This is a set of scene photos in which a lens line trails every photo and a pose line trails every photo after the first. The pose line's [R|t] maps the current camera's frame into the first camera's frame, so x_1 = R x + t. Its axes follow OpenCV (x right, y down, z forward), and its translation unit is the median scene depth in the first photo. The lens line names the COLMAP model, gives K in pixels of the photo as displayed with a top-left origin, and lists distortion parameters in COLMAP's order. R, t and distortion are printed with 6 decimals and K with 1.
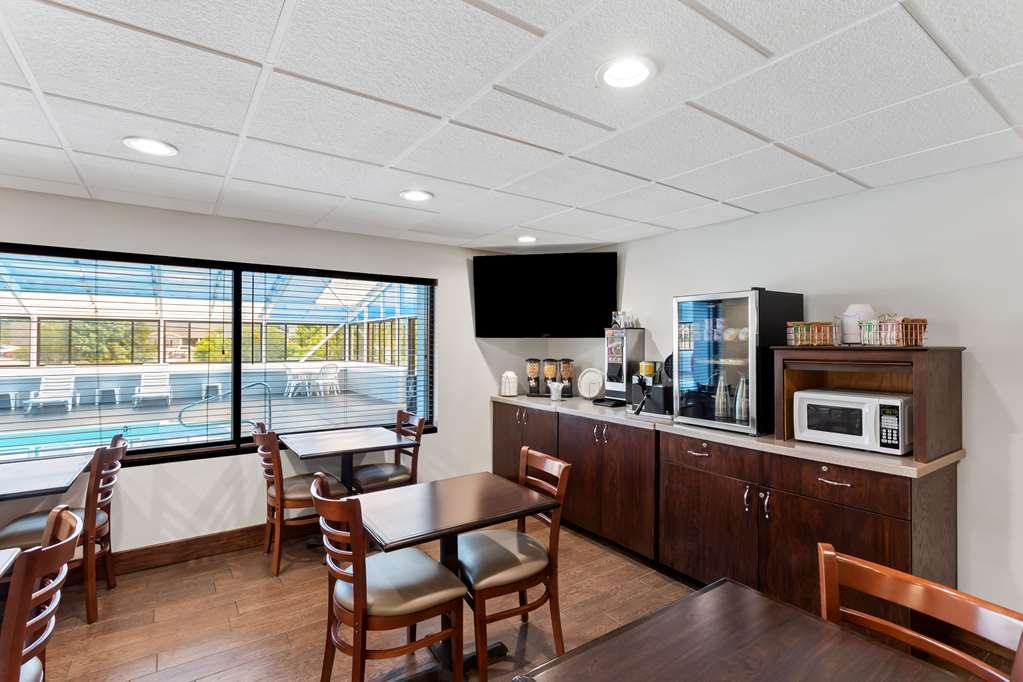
lens RADIAL K [[487.1, 0, 512.2], [0, 487.1, 340.4], [0, 0, 1]] dist [0.003166, 0.000905]
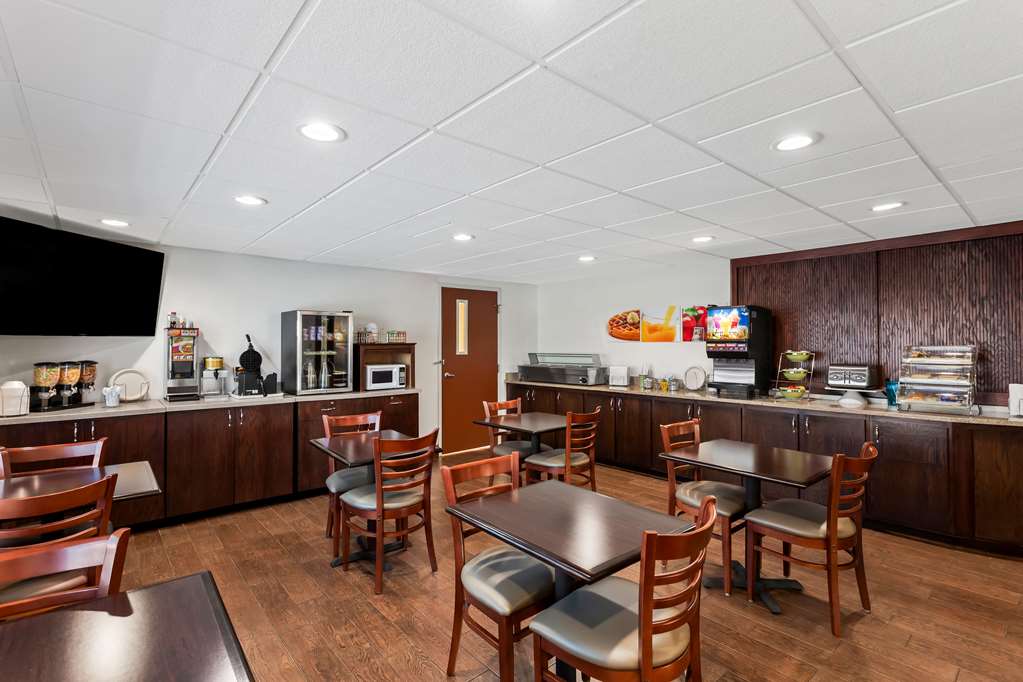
lens RADIAL K [[487.1, 0, 512.3], [0, 487.1, 338.2], [0, 0, 1]] dist [0.003166, 0.000905]
pose [[-0.100354, 0.010949, 0.994892, -1.413822], [0.000081, 0.999940, -0.010996, 0.013927], [-0.994952, -0.001023, -0.100348, 0.594208]]
